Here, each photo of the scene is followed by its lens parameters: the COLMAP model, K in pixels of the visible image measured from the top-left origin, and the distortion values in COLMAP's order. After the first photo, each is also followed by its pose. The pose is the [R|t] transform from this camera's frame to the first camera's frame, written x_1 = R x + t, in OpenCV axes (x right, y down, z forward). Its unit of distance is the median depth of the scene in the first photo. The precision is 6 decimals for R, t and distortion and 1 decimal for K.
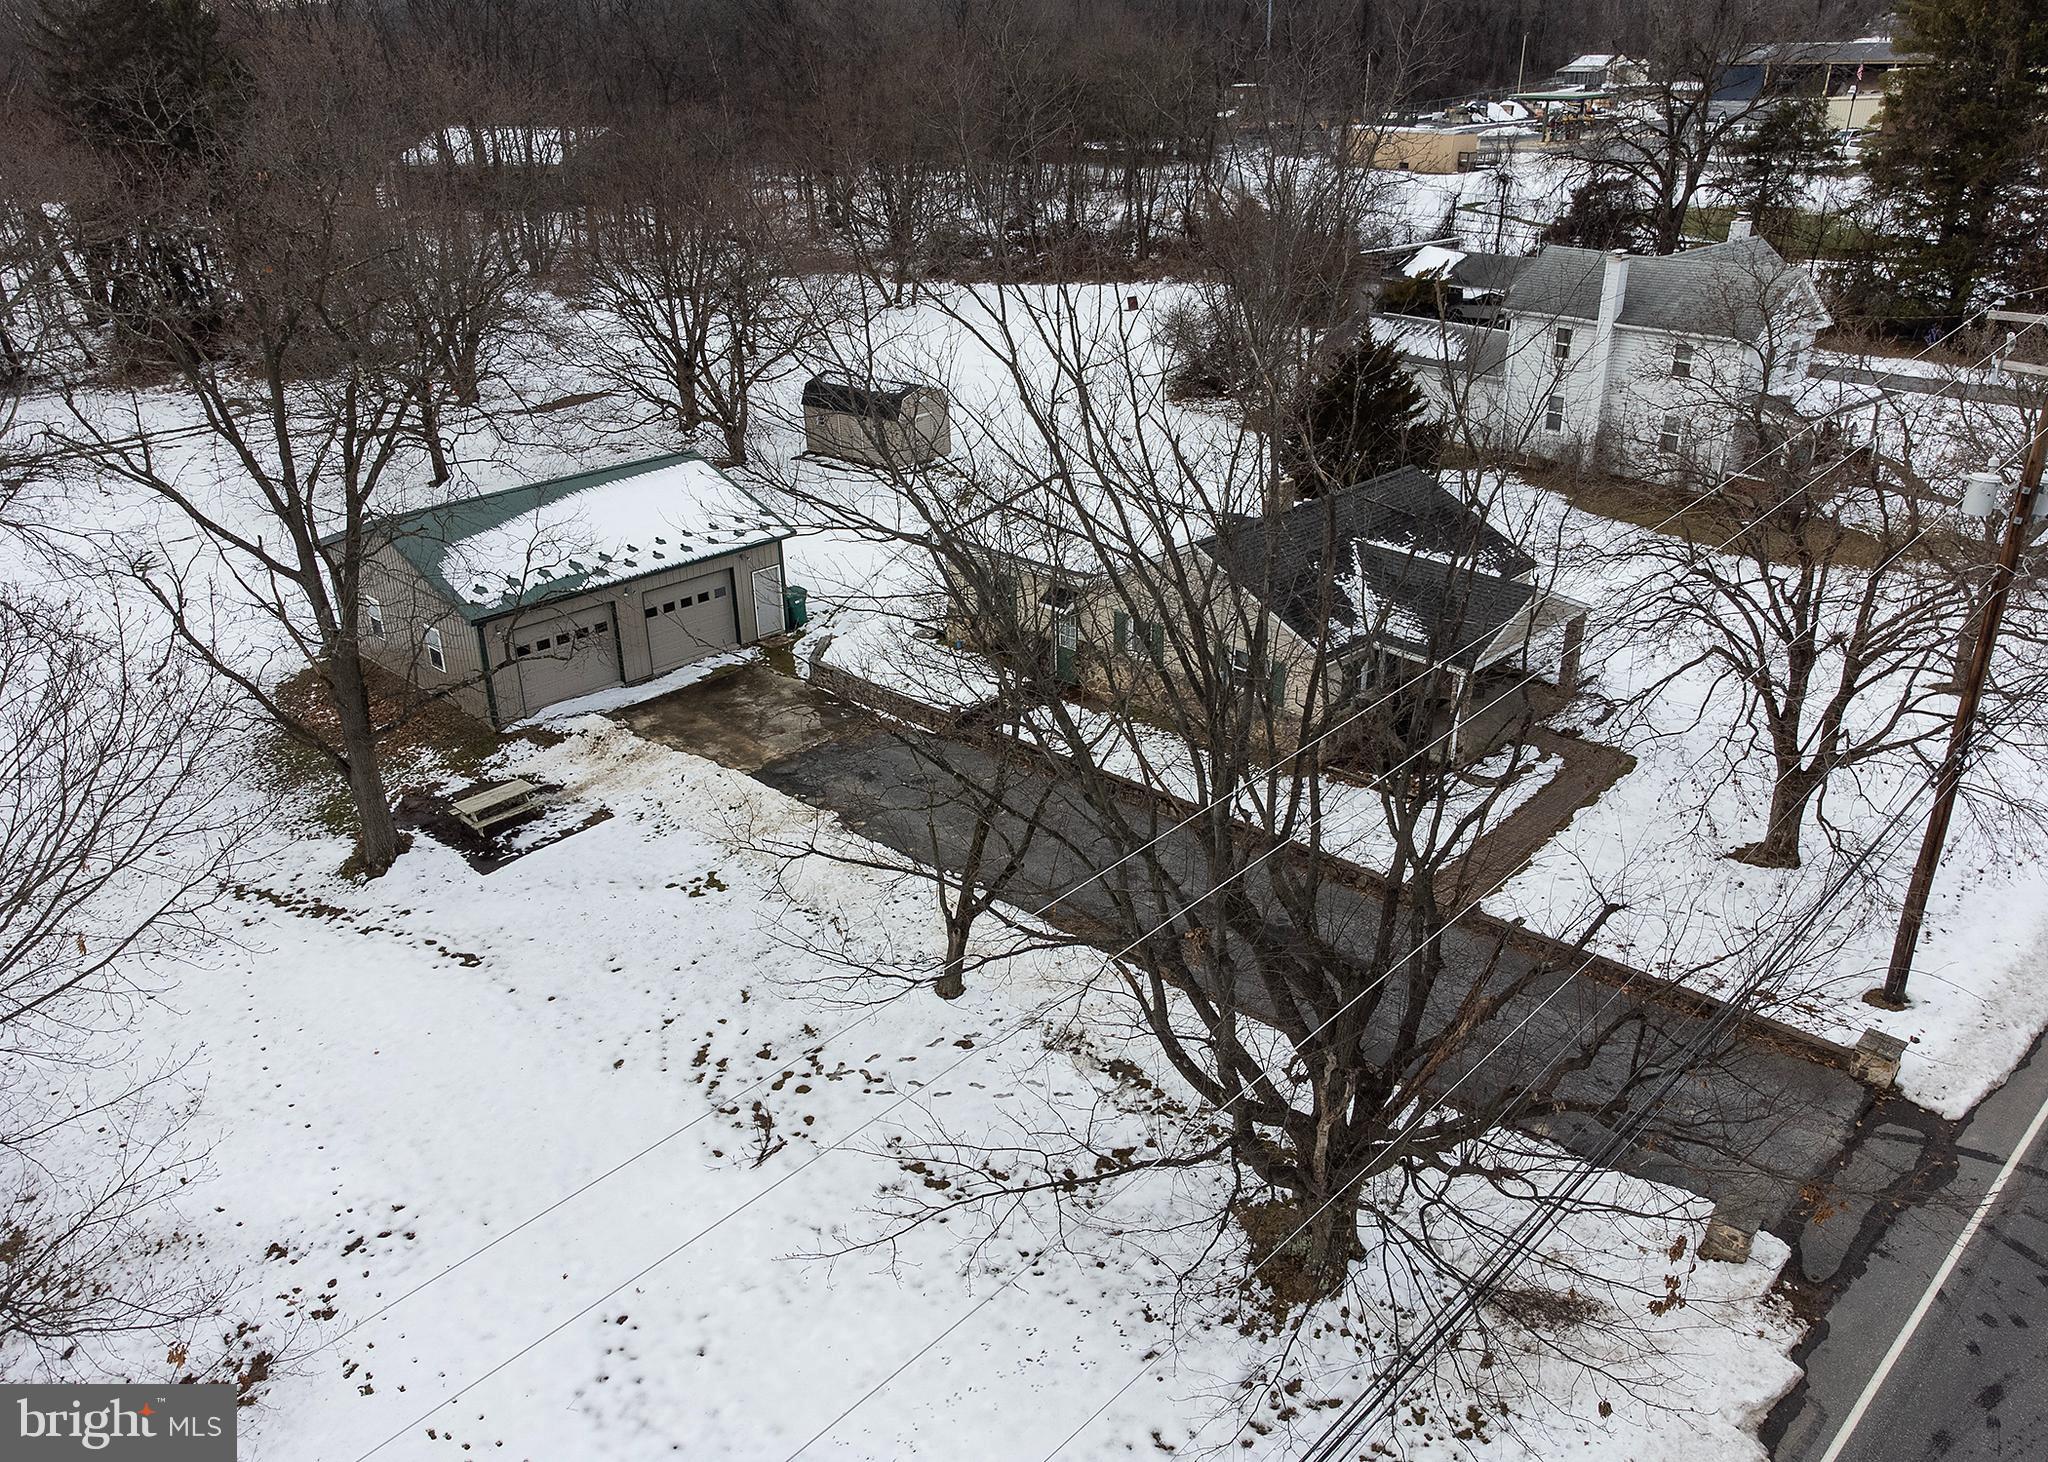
lens RADIAL K [[1510.8, 0, 1024.0], [0, 1510.8, 731.0], [0, 0, 1]] dist [0.032175, -0.008666]
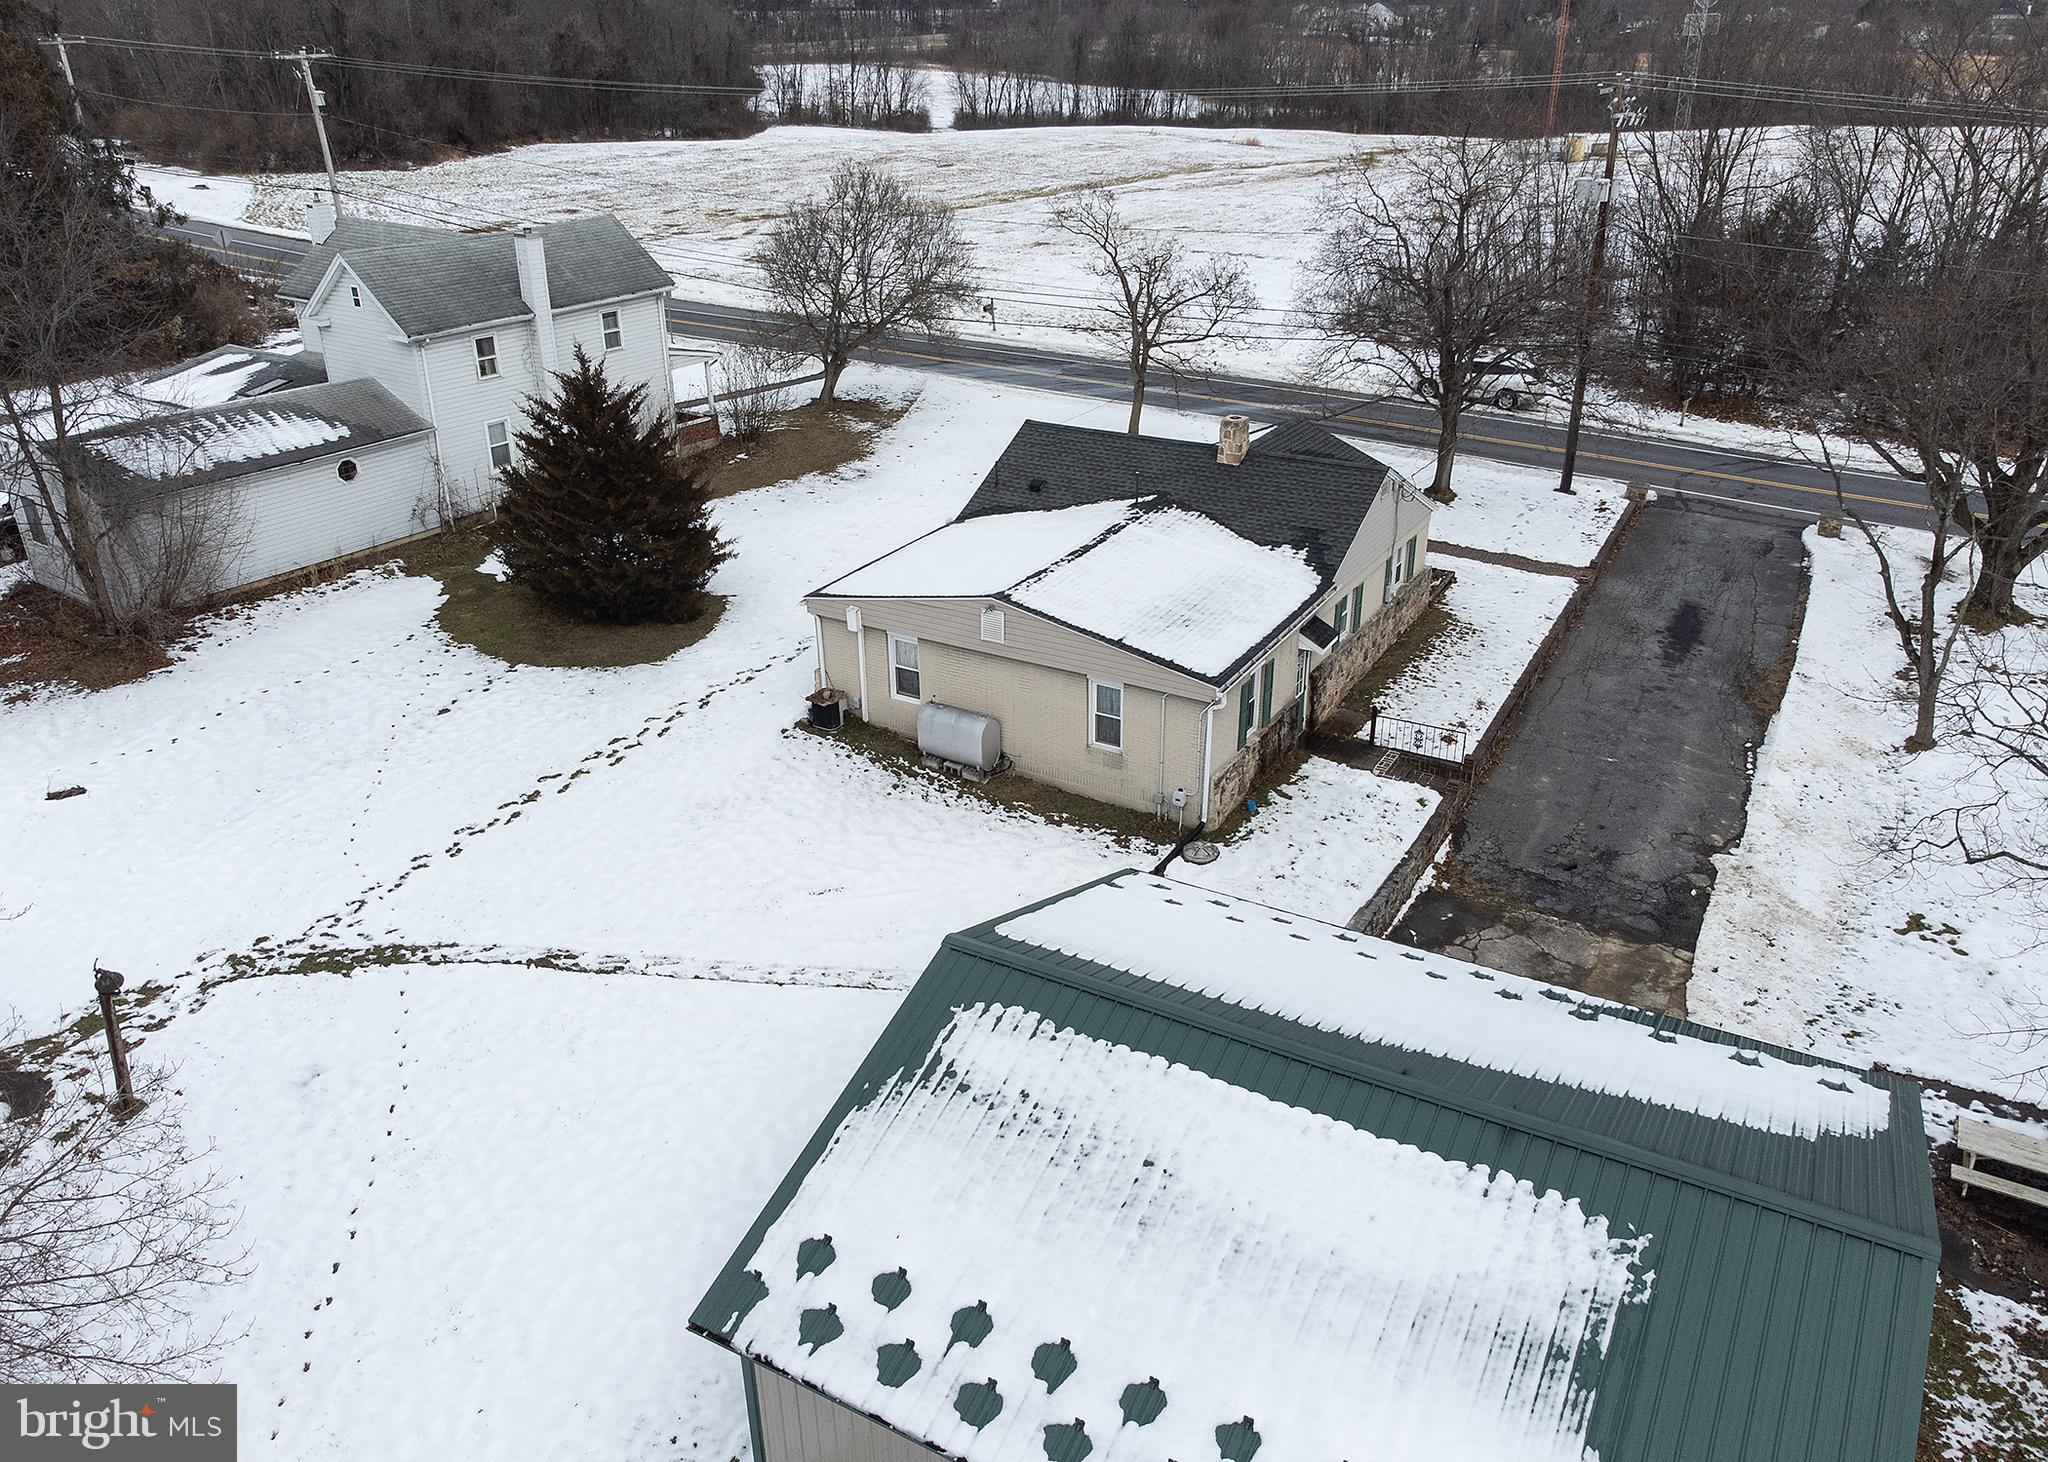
lens RADIAL K [[1510.8, 0, 1024.0], [0, 1510.8, 731.0], [0, 0, 1]] dist [0.032175, -0.008666]
pose [[-0.252705, -0.395371, 0.883075, -0.672523], [0.416537, 0.779333, 0.468121, -0.495262], [-0.873291, 0.486130, -0.032254, 1.220399]]
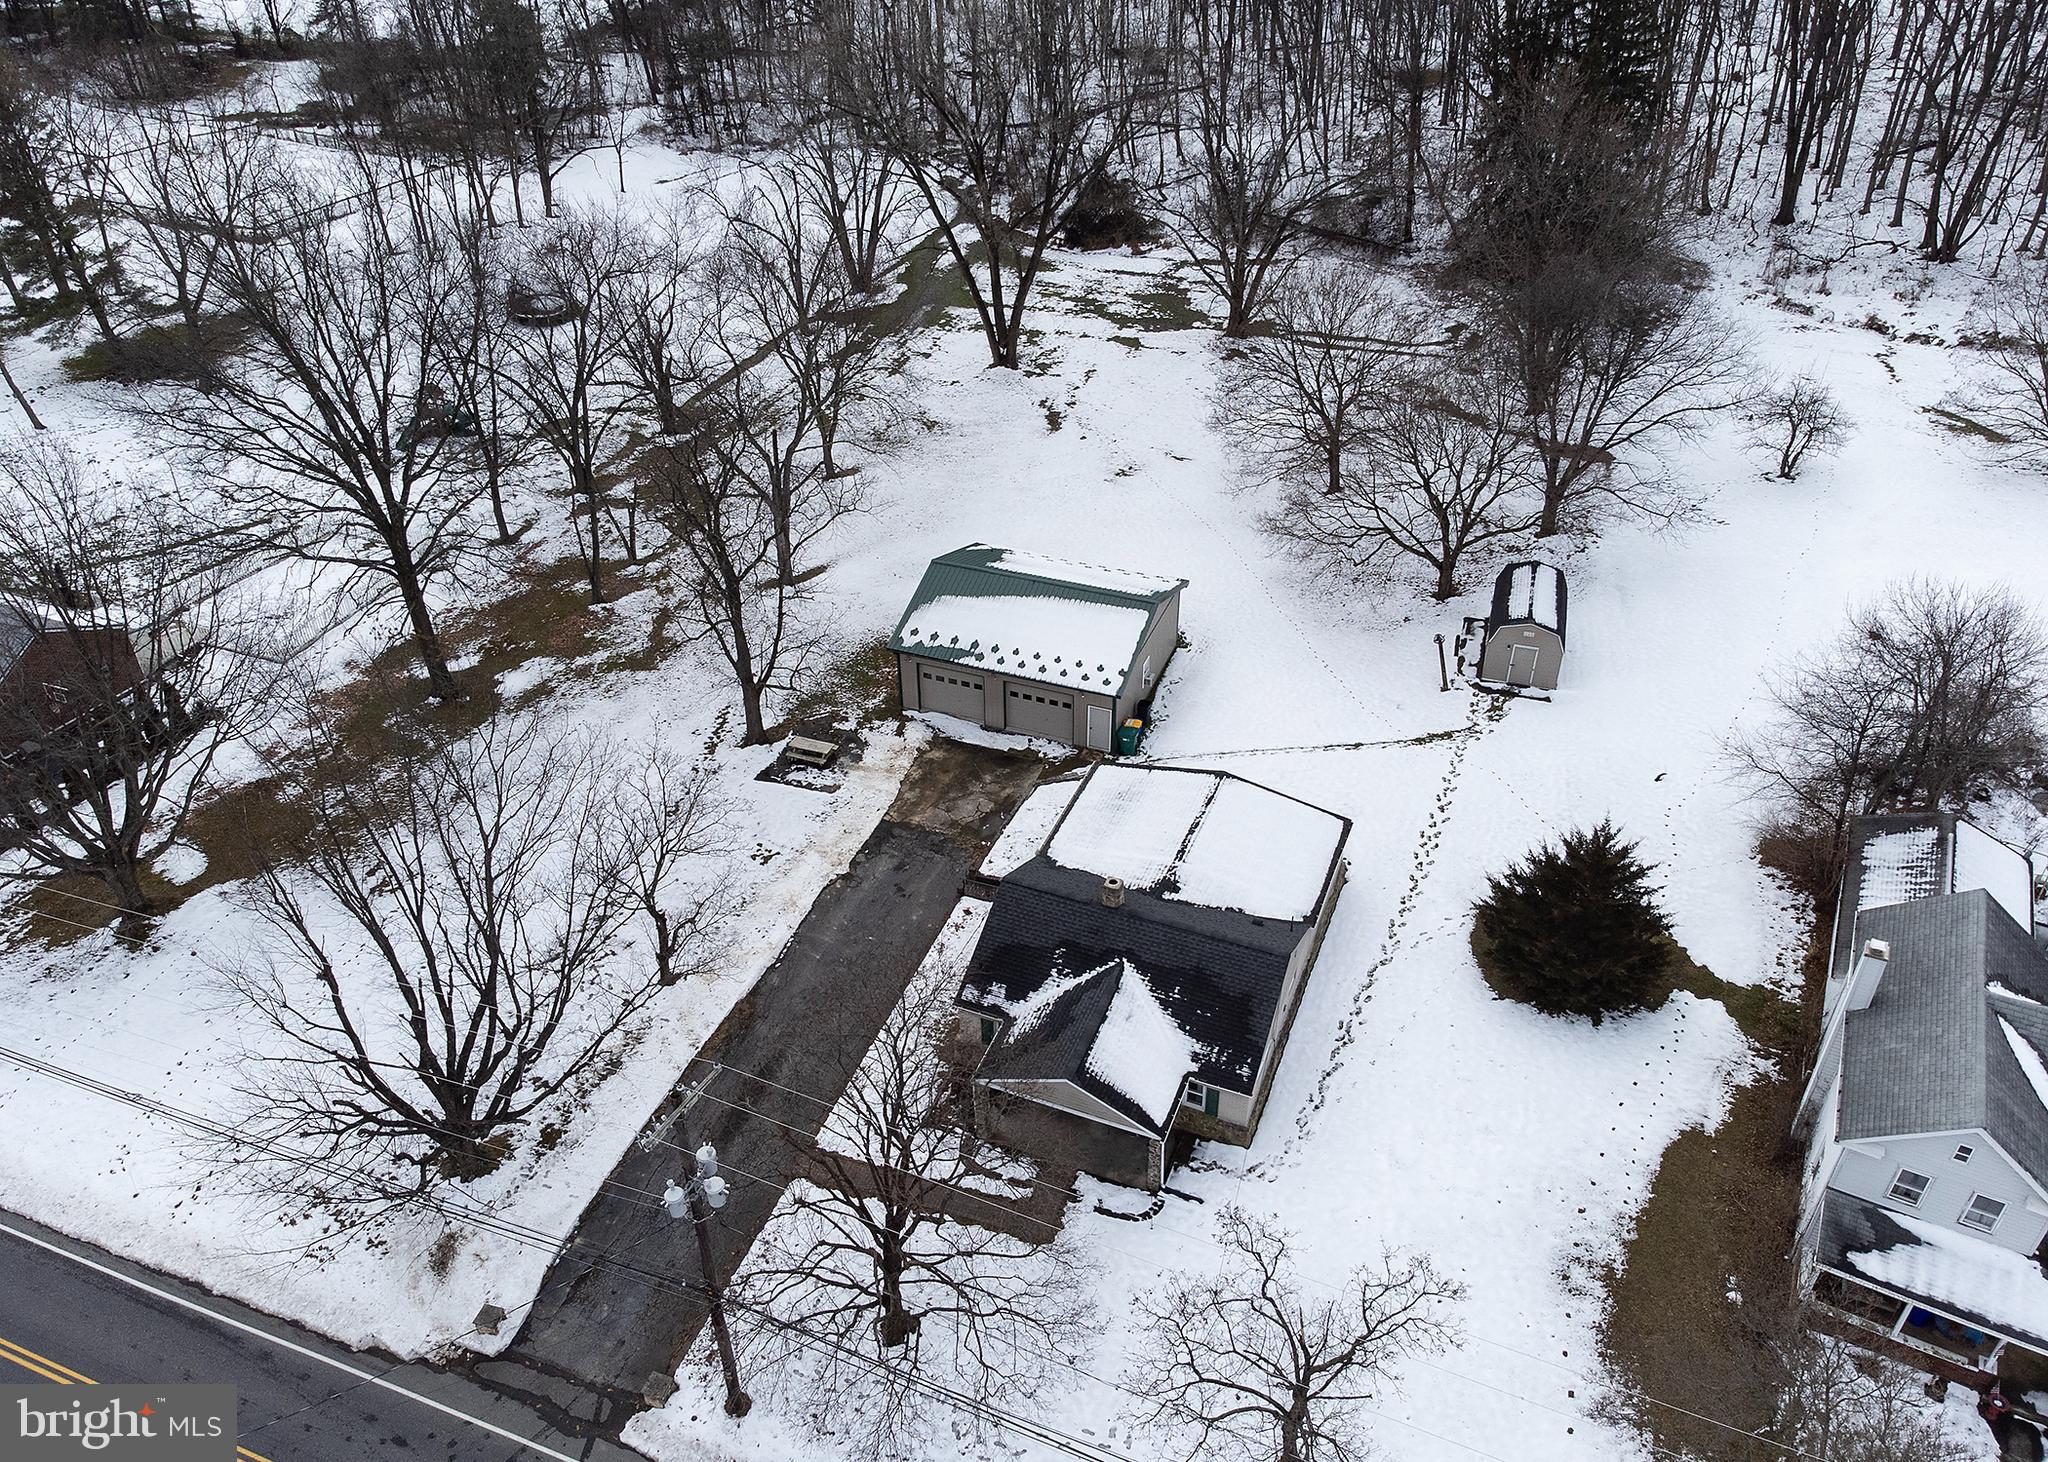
lens RADIAL K [[1510.8, 0, 1024.0], [0, 1510.8, 731.0], [0, 0, 1]] dist [0.032175, -0.008666]
pose [[0.392544, 0.545123, -0.740777, 0.978197], [-0.384907, 0.828869, 0.405983, -0.734655], [0.835318, 0.125764, 0.535190, 0.259818]]
